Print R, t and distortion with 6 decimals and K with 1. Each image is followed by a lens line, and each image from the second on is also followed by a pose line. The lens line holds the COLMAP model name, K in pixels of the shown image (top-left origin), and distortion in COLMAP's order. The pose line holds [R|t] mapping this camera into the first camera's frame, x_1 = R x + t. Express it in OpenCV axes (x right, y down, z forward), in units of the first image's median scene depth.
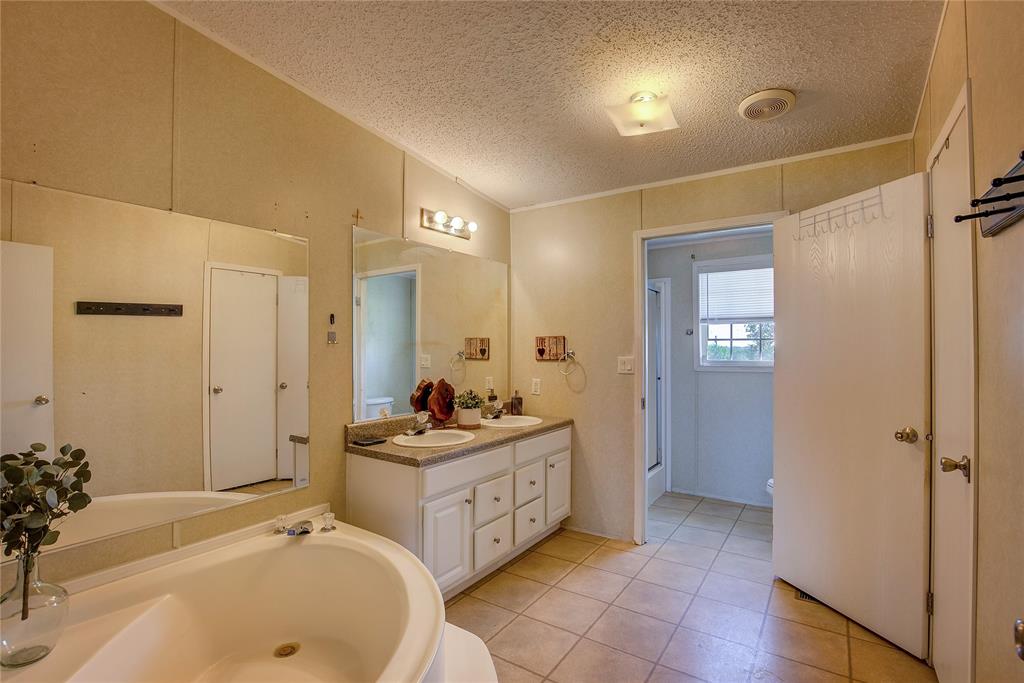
lens RADIAL K [[474.1, 0, 511.1], [0, 474.1, 343.3], [0, 0, 1]] dist [-0.033261, 0.003791]
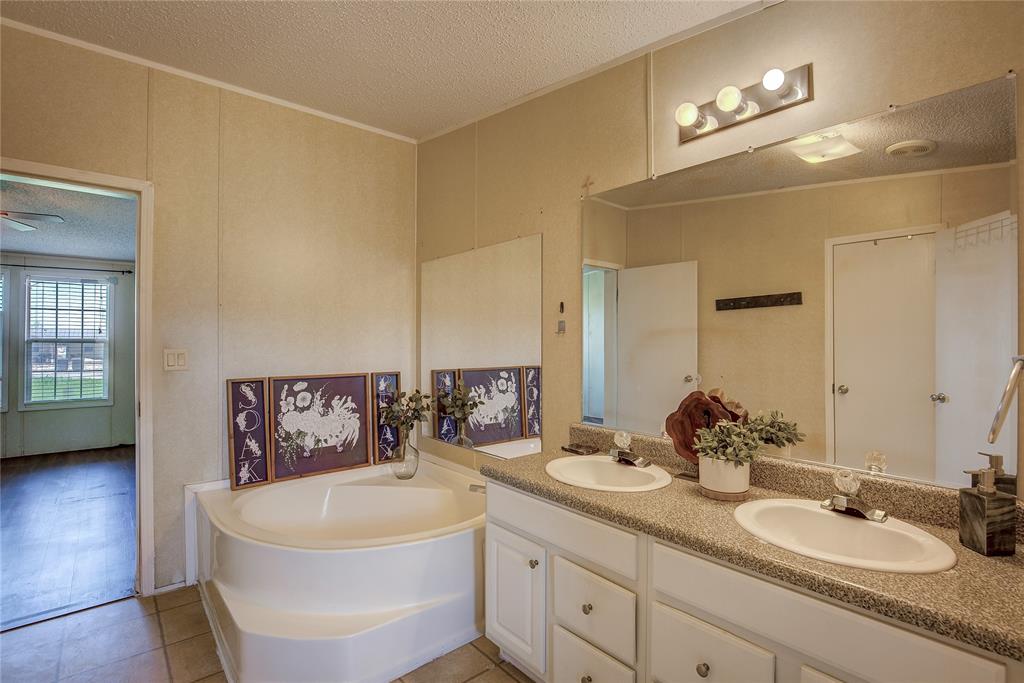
lens RADIAL K [[474.1, 0, 511.0], [0, 474.1, 342.1], [0, 0, 1]] dist [-0.033261, 0.003791]
pose [[-0.252318, 0.007733, -0.967614, 0.498548], [0.007501, 0.999954, 0.006035, 0.010283], [0.967615, -0.005736, -0.252364, 0.998153]]
